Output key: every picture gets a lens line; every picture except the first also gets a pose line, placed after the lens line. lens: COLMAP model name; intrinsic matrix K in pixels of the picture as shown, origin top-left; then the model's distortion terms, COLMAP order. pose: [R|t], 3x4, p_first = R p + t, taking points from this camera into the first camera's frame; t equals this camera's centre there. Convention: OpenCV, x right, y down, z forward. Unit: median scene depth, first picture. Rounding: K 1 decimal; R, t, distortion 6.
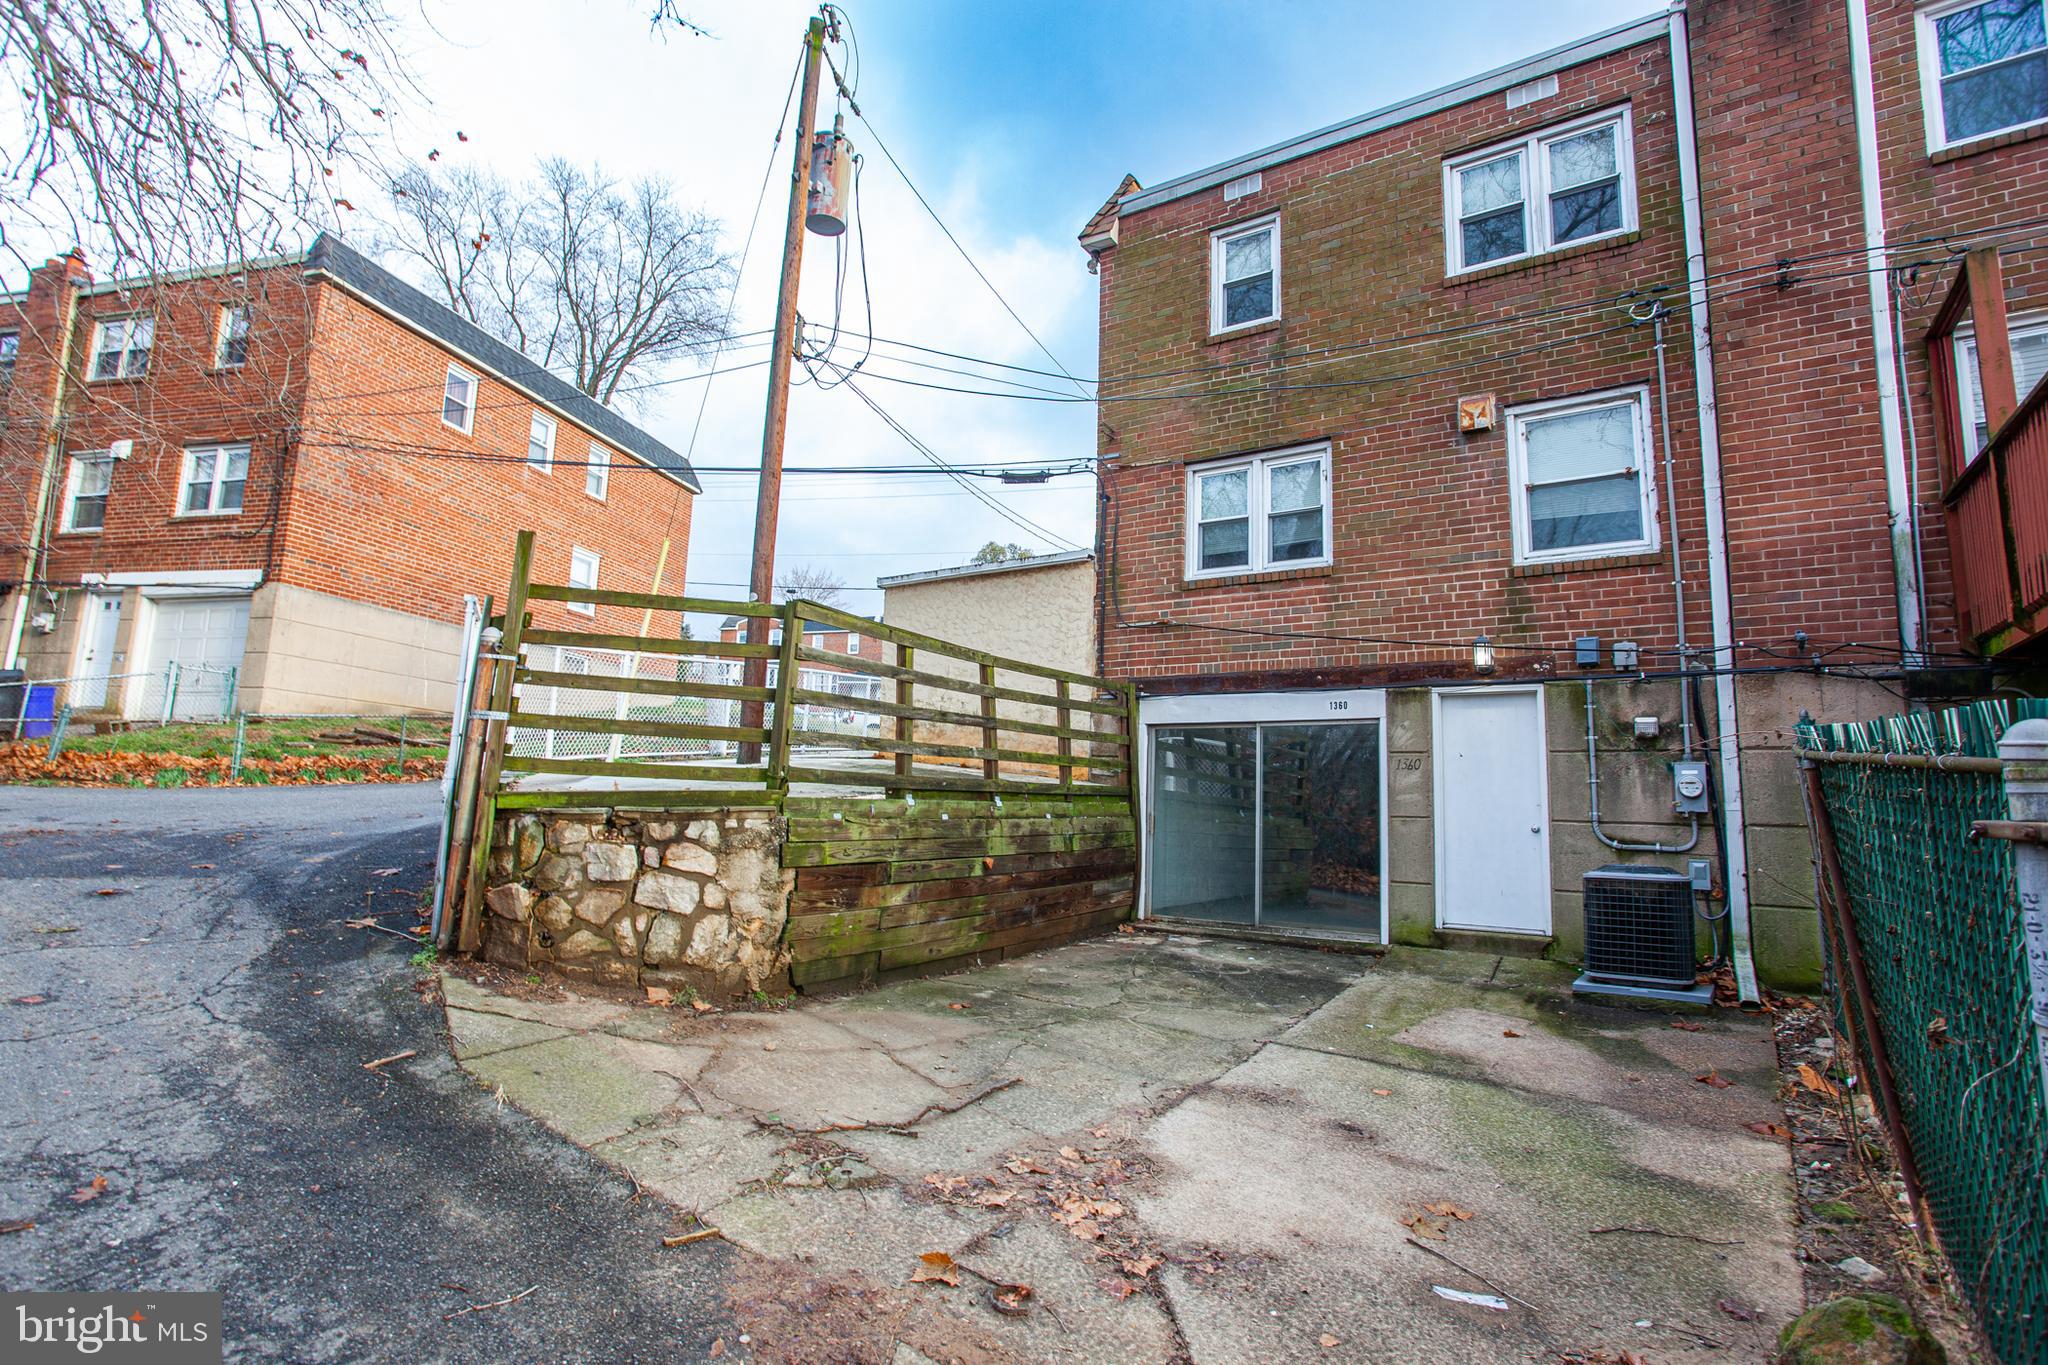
lens RADIAL K [[1002.1, 0, 1024.0], [0, 1002.1, 682.5], [0, 0, 1]] dist [0.000379, 0.000082]
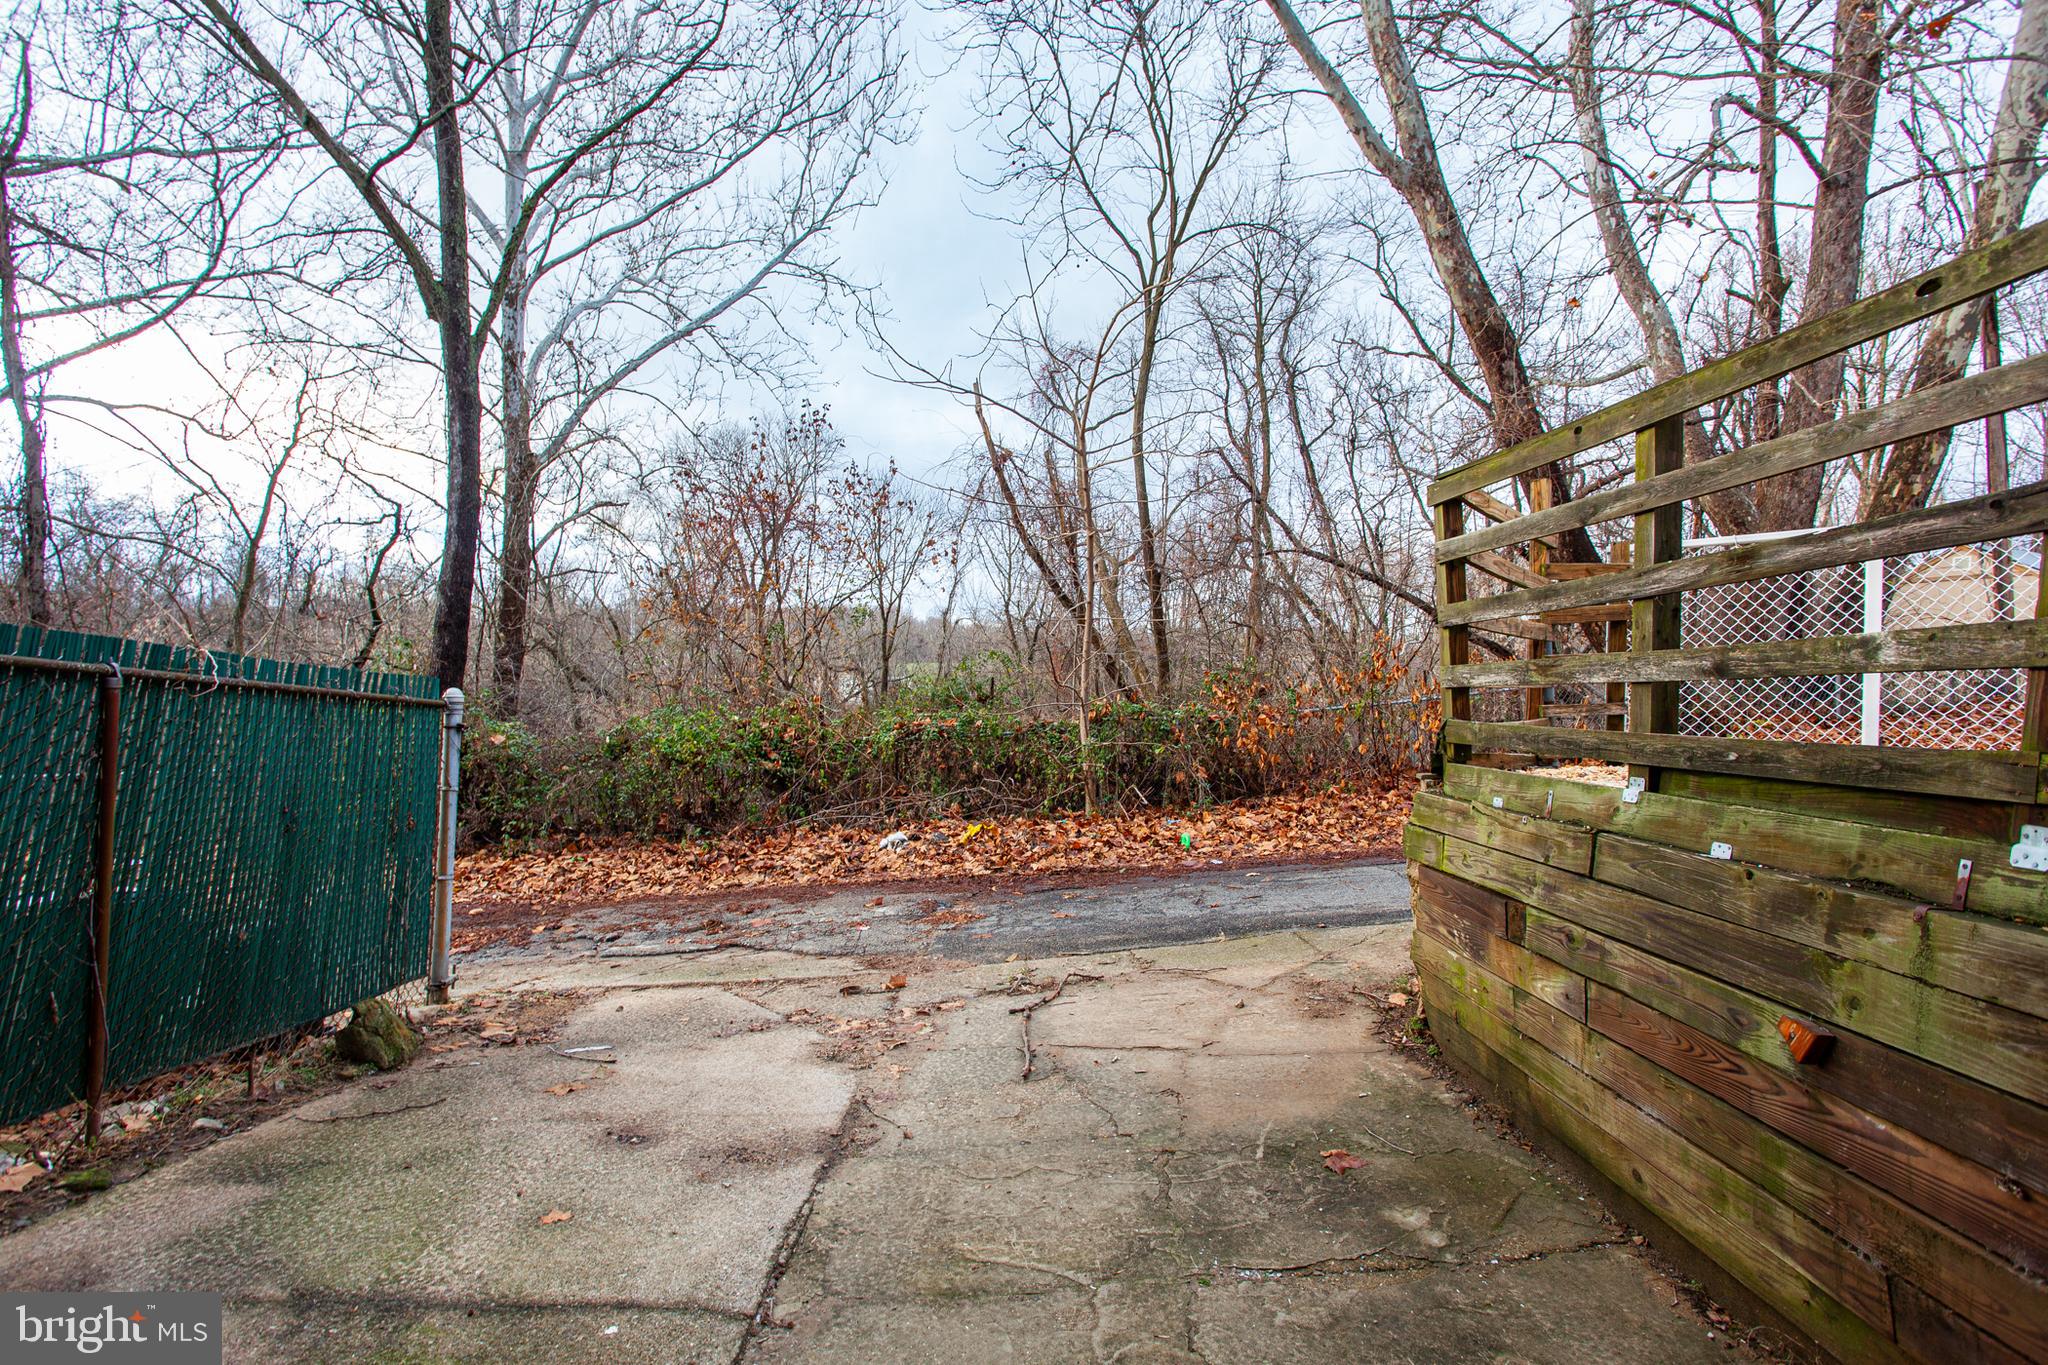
lens RADIAL K [[1002.1, 0, 1024.0], [0, 1002.1, 682.5], [0, 0, 1]] dist [0.000379, 0.000082]
pose [[-0.842478, -0.049089, -0.536489, 0.500716], [0.024449, 0.991330, -0.129101, 0.182807], [0.538175, -0.121882, -0.833974, 1.854523]]
